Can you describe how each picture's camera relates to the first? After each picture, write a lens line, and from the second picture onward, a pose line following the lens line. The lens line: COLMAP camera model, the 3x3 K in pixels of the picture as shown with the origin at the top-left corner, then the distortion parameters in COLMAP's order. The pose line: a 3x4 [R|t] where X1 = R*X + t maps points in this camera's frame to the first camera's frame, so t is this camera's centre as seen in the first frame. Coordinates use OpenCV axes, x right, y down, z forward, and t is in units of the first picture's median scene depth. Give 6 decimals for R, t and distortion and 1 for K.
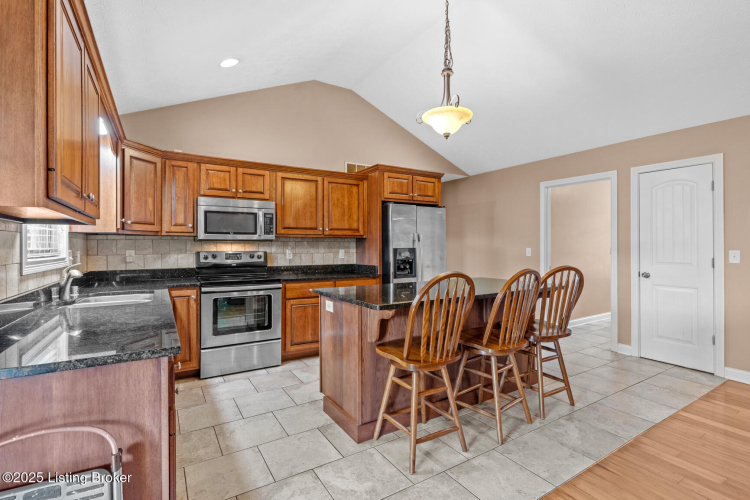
lens RADIAL K [[349.0, 0, 373.6], [0, 349.0, 247.0], [0, 0, 1]] dist [-0.000925, 0.000177]
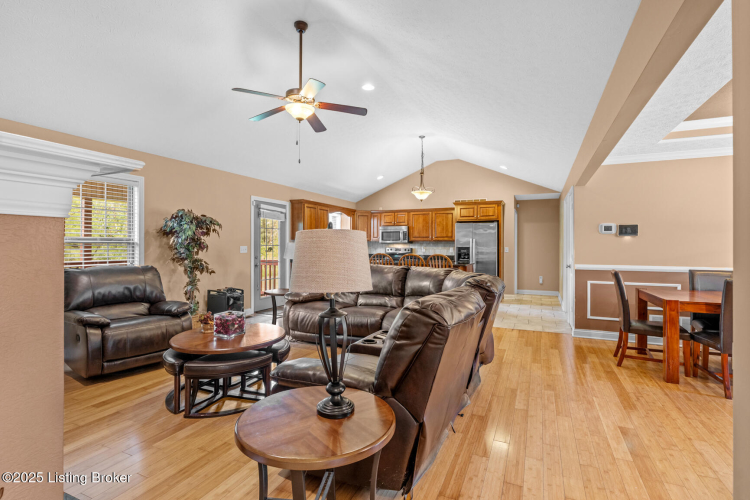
lens RADIAL K [[349.0, 0, 373.6], [0, 349.0, 247.0], [0, 0, 1]] dist [-0.000925, 0.000177]
pose [[0.557846, 0.010004, -0.829884, 1.500249], [-0.004883, 0.999950, 0.008772, -0.011992], [0.829930, -0.000841, 0.557867, -0.462869]]
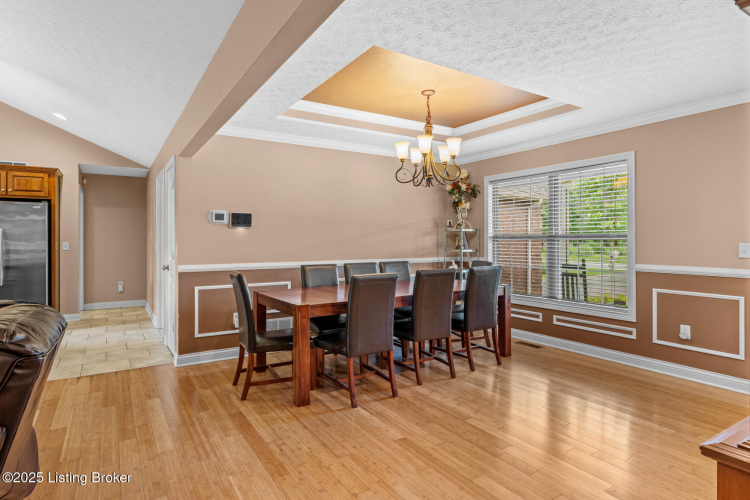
lens RADIAL K [[414.2, 0, 377.7], [0, 414.2, 237.6], [0, 0, 1]] dist [0.001542, 0.000153]
pose [[0.999456, 0.004791, 0.032645, 1.373960], [-0.004628, 0.999976, -0.005071, -0.010621], [-0.032668, 0.004917, 0.999454, -0.290489]]
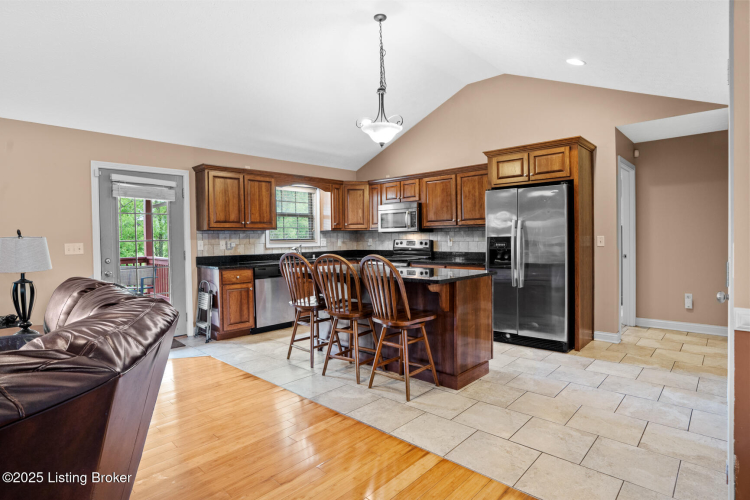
lens RADIAL K [[389.6, 0, 375.0], [0, 389.6, 250.0], [0, 0, 1]] dist [-0.029527, 0.000396]
pose [[0.272814, 0.032370, -0.961522, 1.109147], [0.016695, 0.999124, 0.038372, -0.008911], [0.961922, -0.026521, 0.272035, 0.440408]]
